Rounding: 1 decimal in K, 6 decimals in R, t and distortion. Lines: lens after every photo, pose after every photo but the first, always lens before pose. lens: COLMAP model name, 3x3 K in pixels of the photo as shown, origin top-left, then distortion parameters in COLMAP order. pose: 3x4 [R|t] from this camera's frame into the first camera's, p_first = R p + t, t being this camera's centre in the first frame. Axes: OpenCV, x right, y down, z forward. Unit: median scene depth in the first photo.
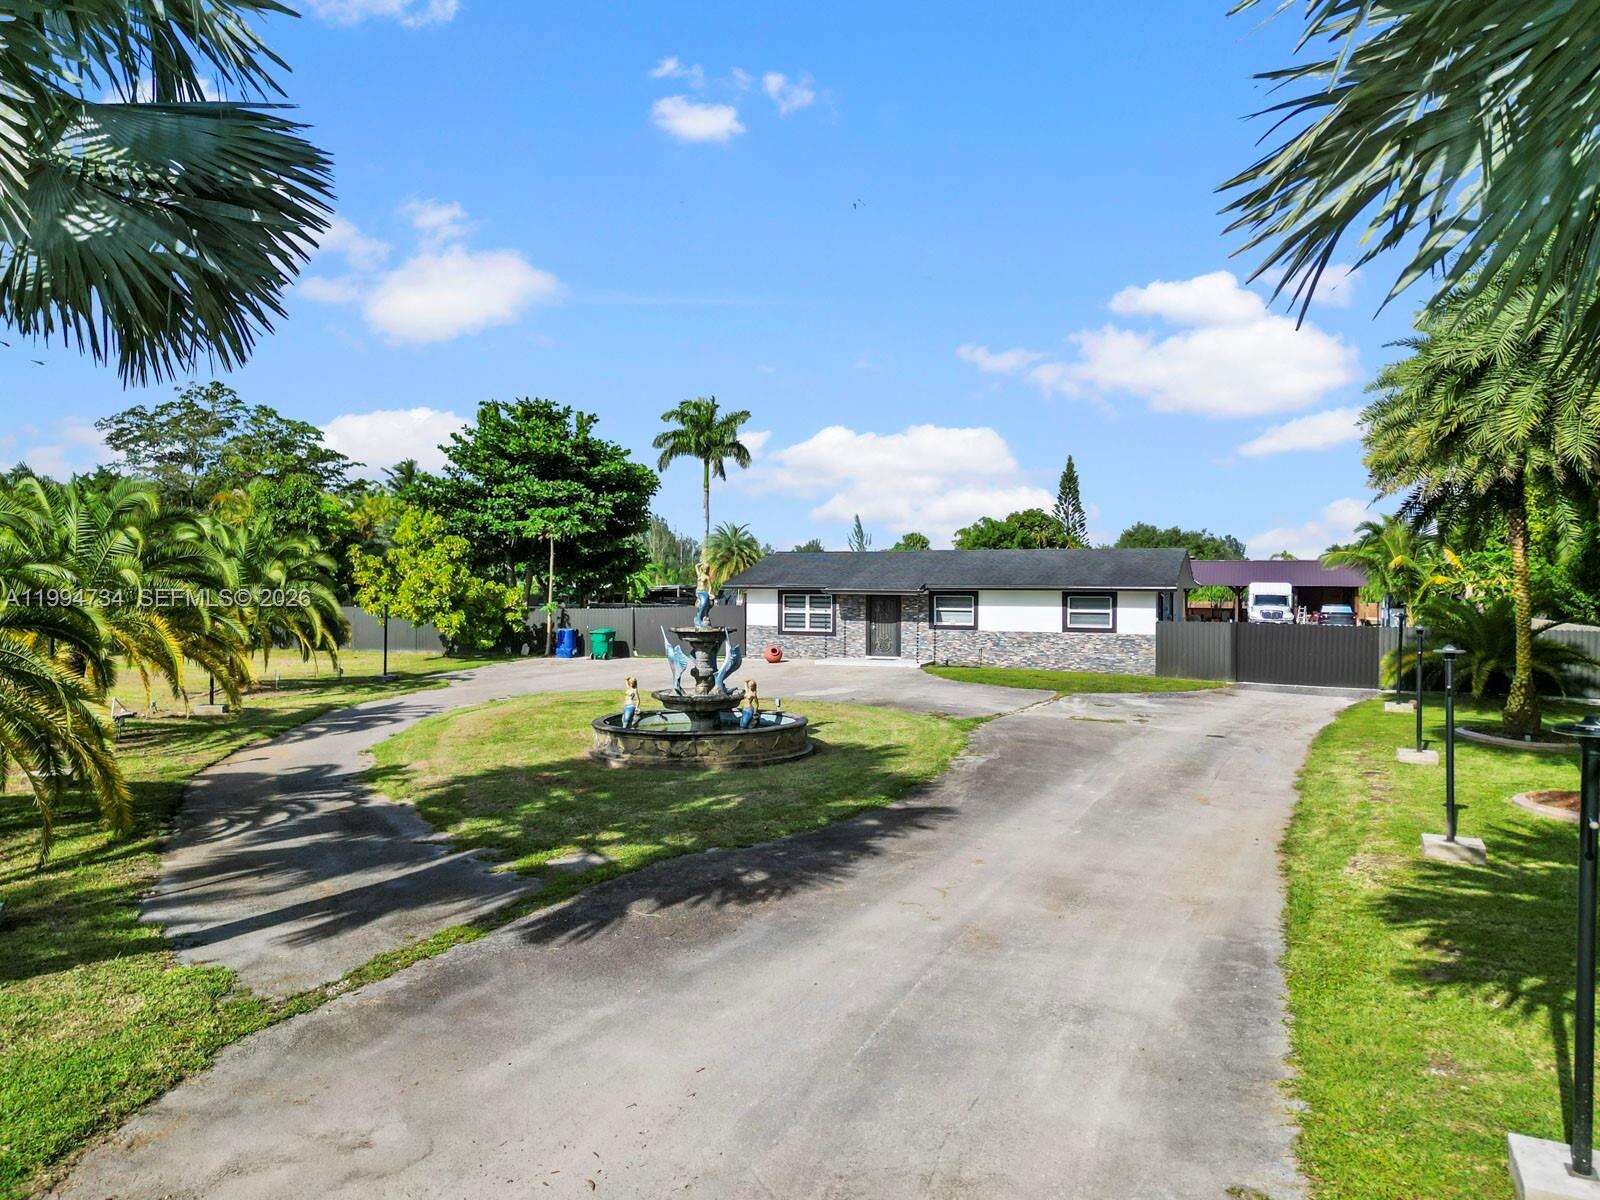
lens RADIAL K [[1106.4, 0, 805.7], [0, 1106.4, 600.1], [0, 0, 1]] dist [0.087043, -0.086692]
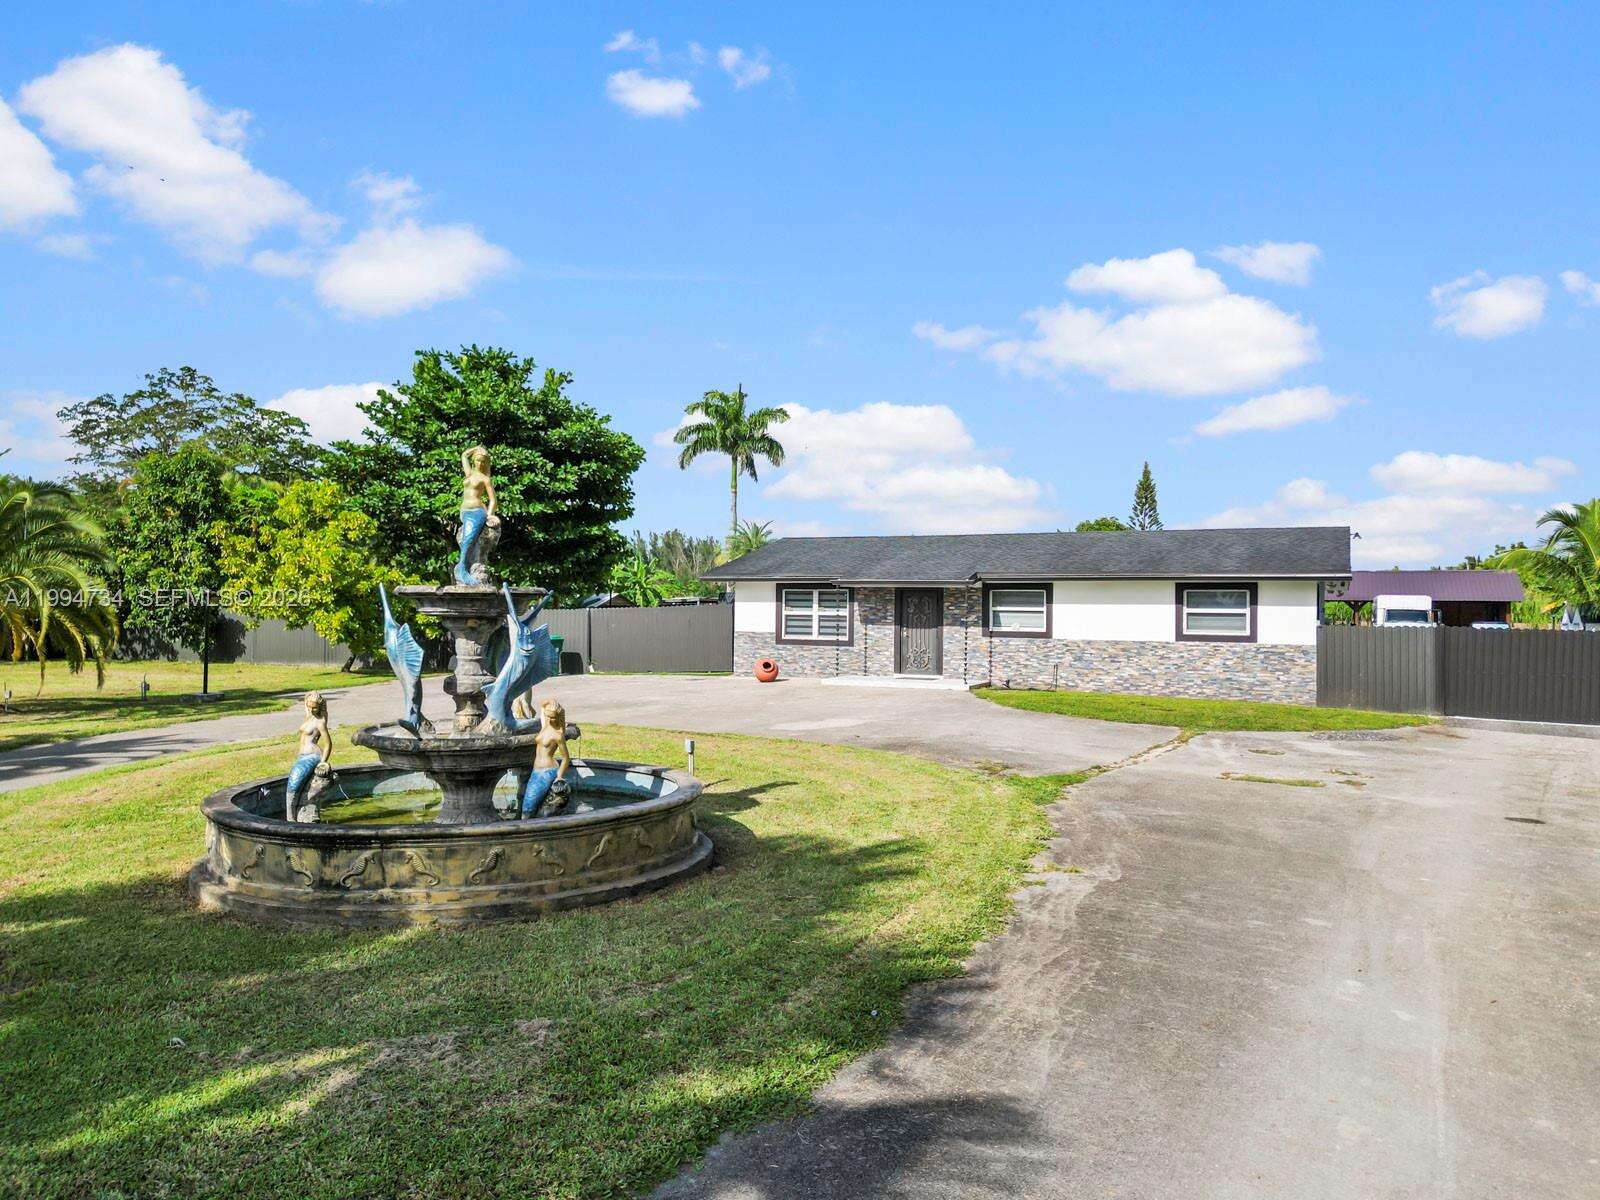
lens RADIAL K [[1106.4, 0, 805.7], [0, 1106.4, 600.1], [0, 0, 1]] dist [0.087043, -0.086692]
pose [[0.998521, 0.005320, -0.054108, 0.034395], [-0.006640, 0.999684, -0.024238, 0.019715], [0.053962, 0.024562, 0.998241, 0.265929]]
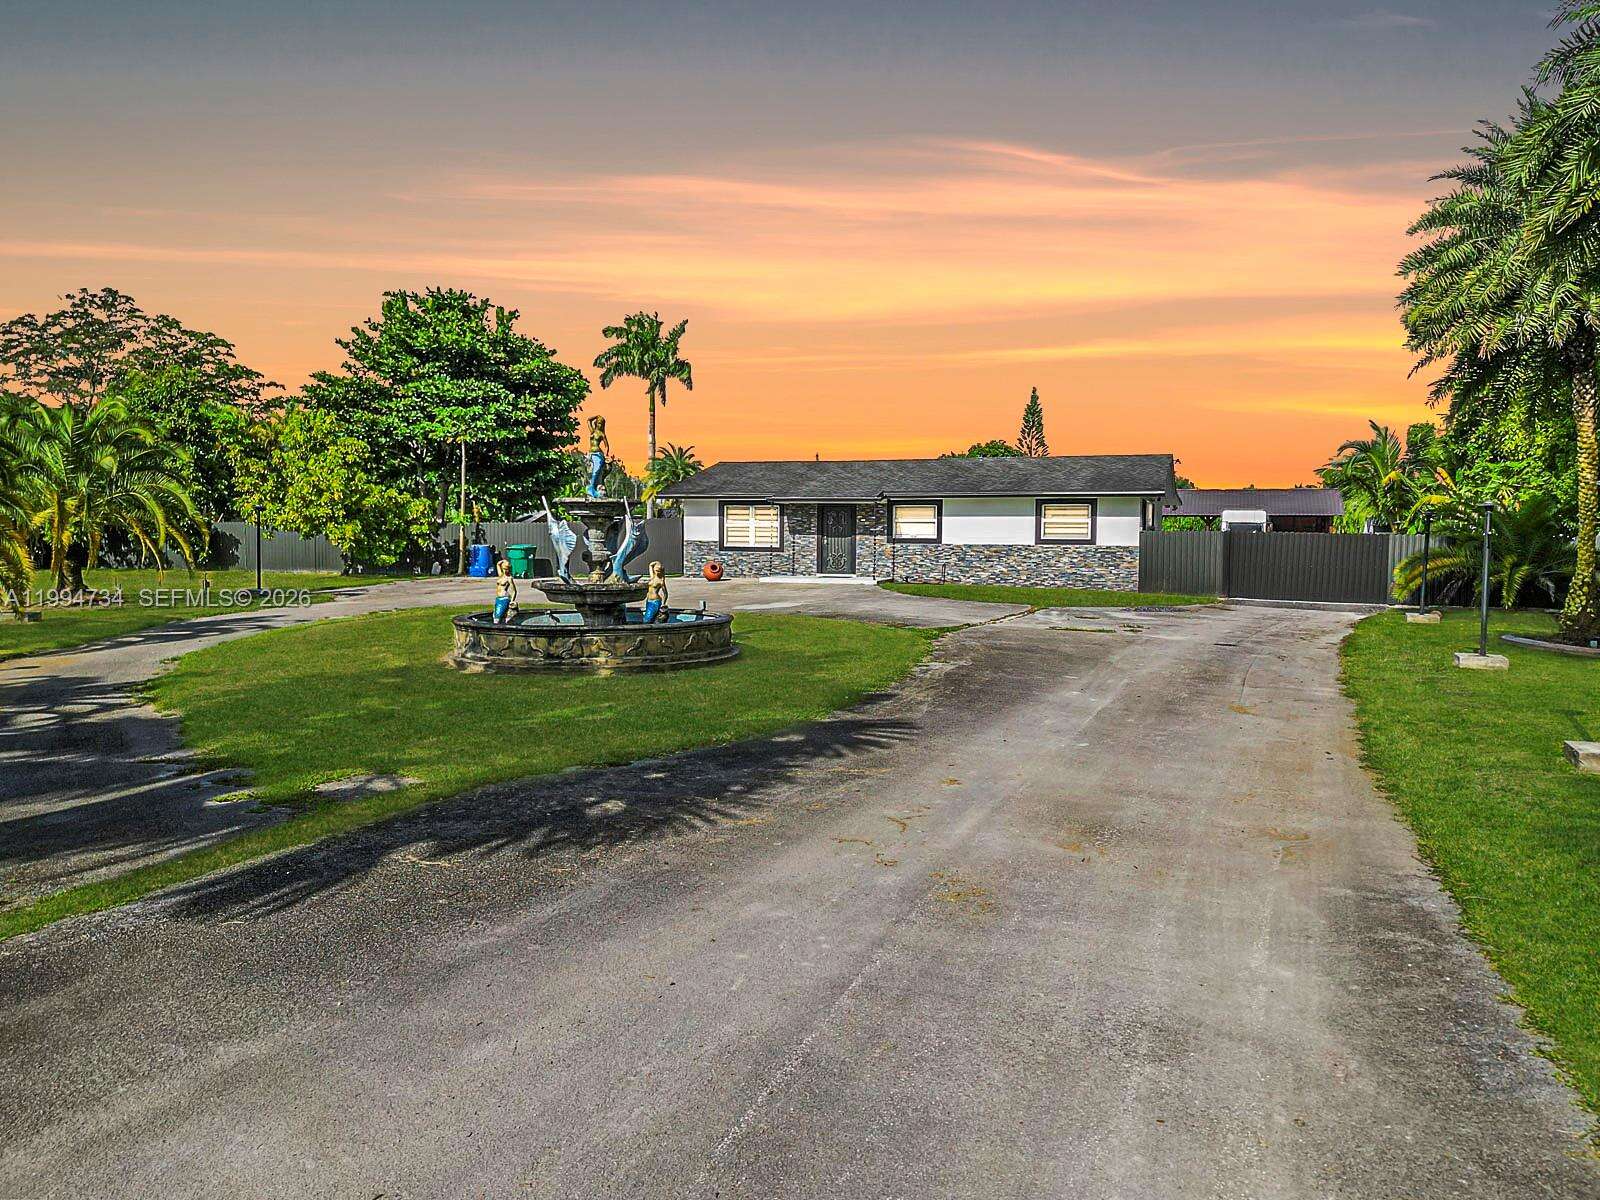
lens RADIAL K [[1107.3, 0, 801.5], [0, 1107.3, 597.7], [0, 0, 1]] dist [0.079654, -0.064100]
pose [[0.999460, 0.000185, 0.032854, 0.012278], [-0.001681, 0.998962, 0.045518, 0.028533], [-0.032812, -0.045549, 0.998423, 0.101863]]
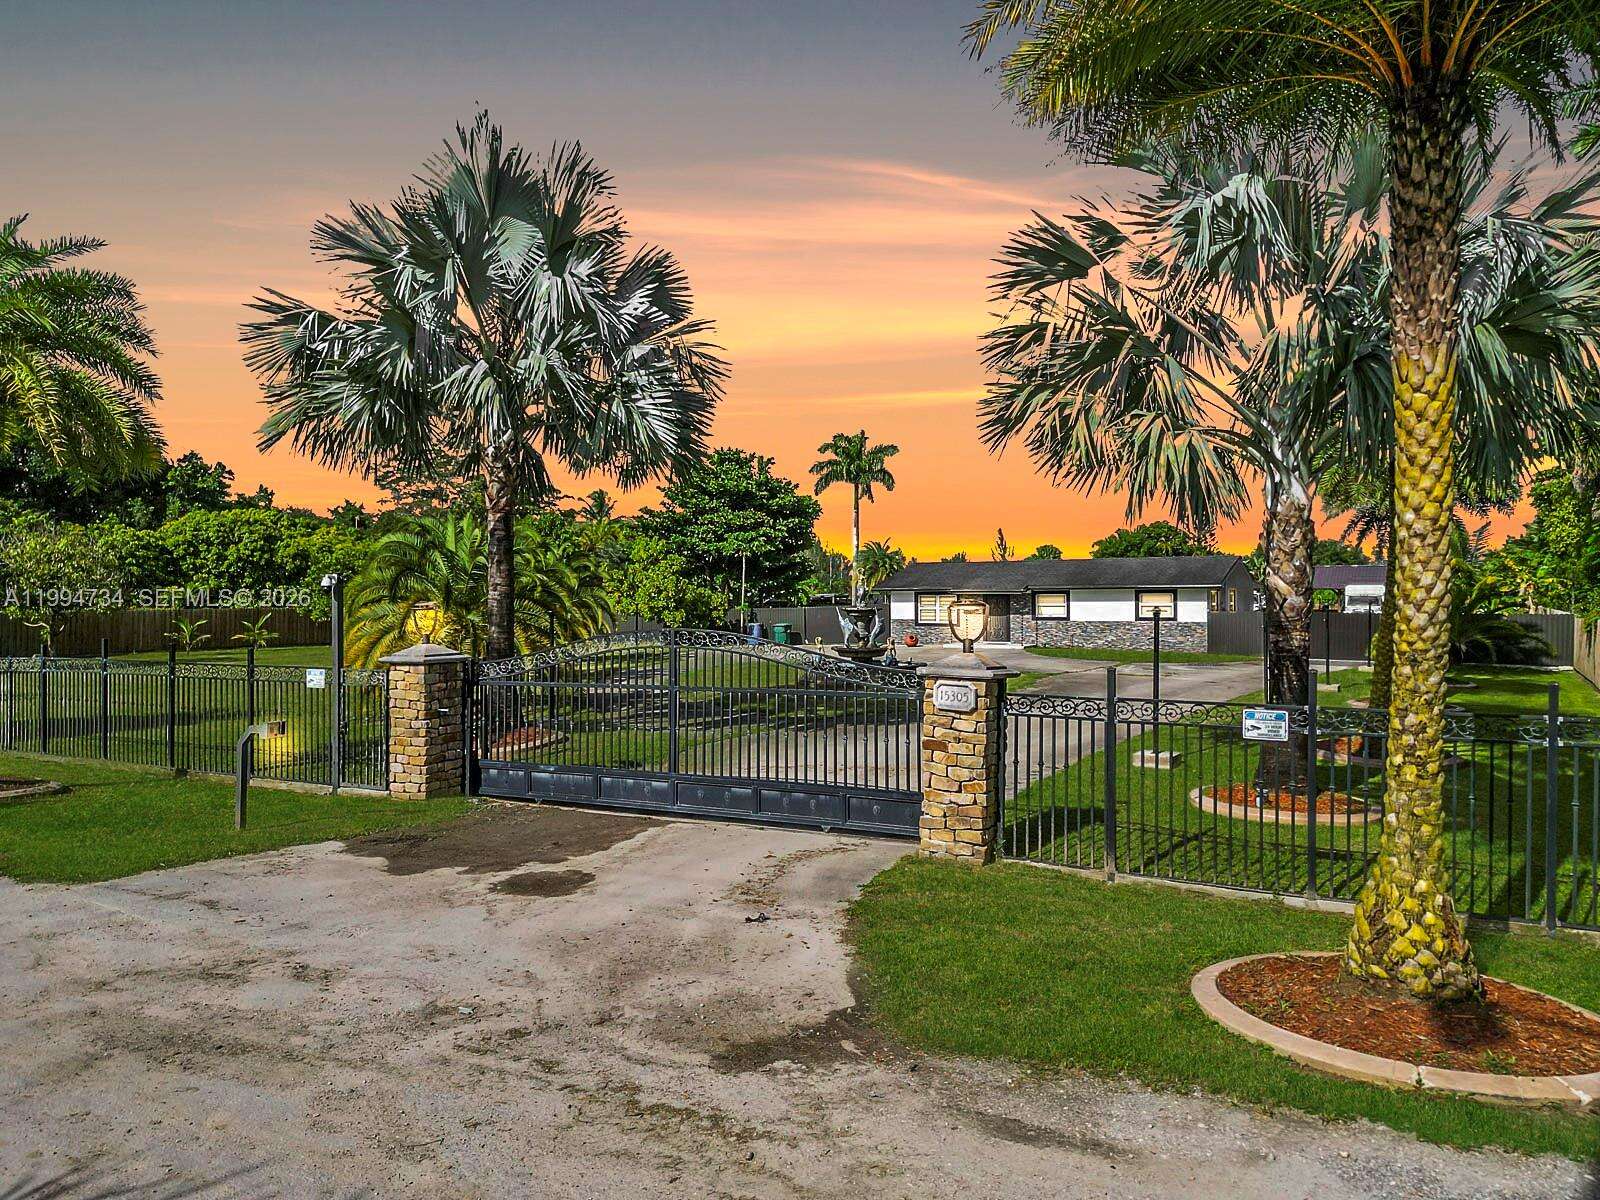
lens RADIAL K [[1106.4, 0, 805.7], [0, 1106.4, 600.1], [0, 0, 1]] dist [0.087043, -0.086692]
pose [[0.990954, -0.010157, -0.133820, 0.022130], [0.008449, 0.999875, -0.013329, 0.017056], [0.133938, 0.012078, 0.990916, -0.314478]]
